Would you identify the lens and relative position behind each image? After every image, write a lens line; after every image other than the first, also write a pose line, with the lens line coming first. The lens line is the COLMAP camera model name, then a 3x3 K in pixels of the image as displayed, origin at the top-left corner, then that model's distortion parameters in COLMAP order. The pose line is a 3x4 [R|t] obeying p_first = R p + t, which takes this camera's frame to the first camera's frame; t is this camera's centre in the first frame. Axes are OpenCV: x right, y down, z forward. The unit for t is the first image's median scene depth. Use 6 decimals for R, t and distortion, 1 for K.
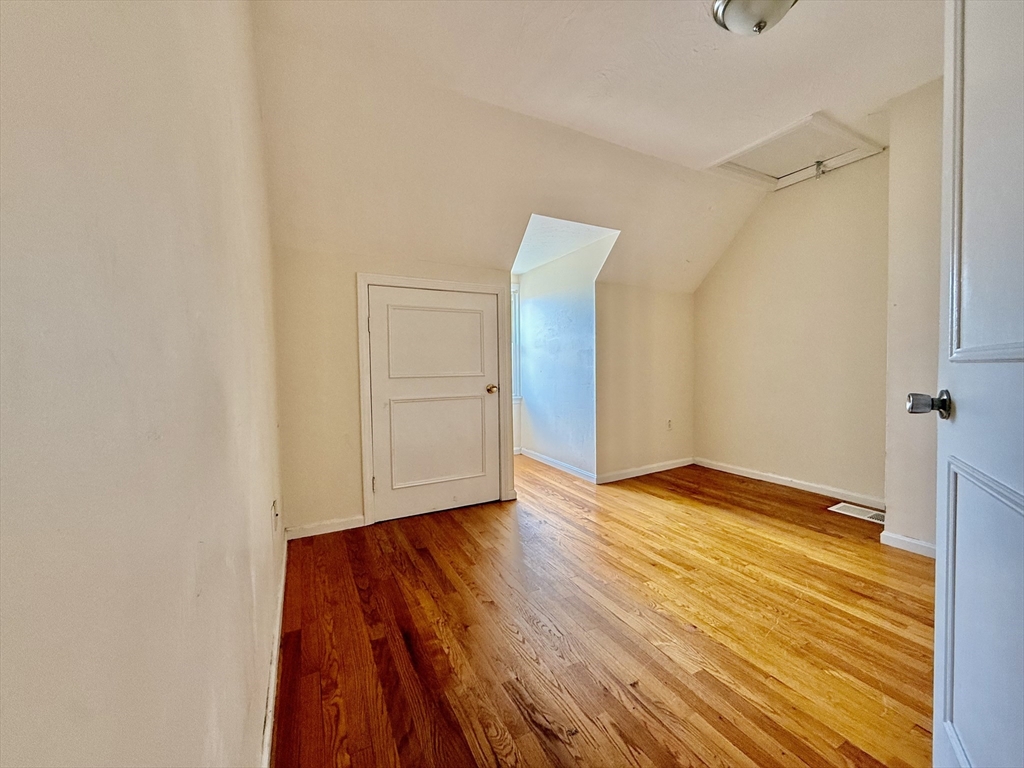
lens RADIAL K [[407.1, 0, 509.4], [0, 407.1, 383.8], [0, 0, 1]] dist [-0.001046, -0.000303]
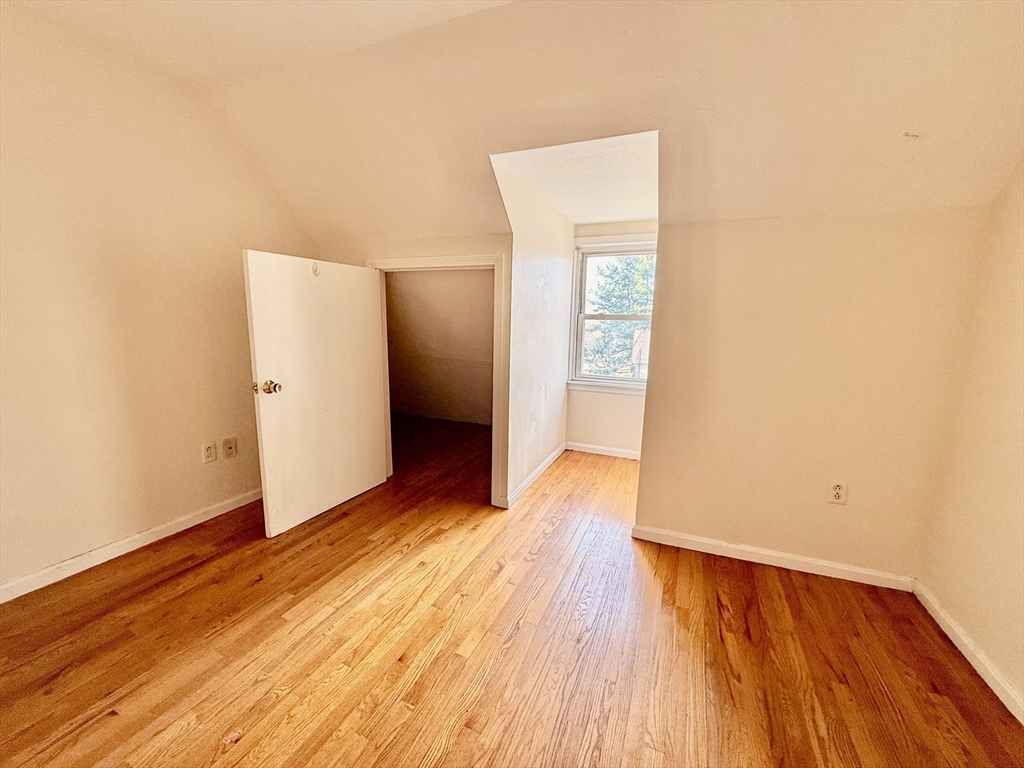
lens RADIAL K [[407.1, 0, 509.4], [0, 407.1, 383.8], [0, 0, 1]] dist [-0.001046, -0.000303]
pose [[0.632810, 0.159587, -0.757683, 0.710145], [-0.064888, 0.986018, 0.153486, -0.121236], [0.771584, -0.047963, 0.634317, 0.535507]]
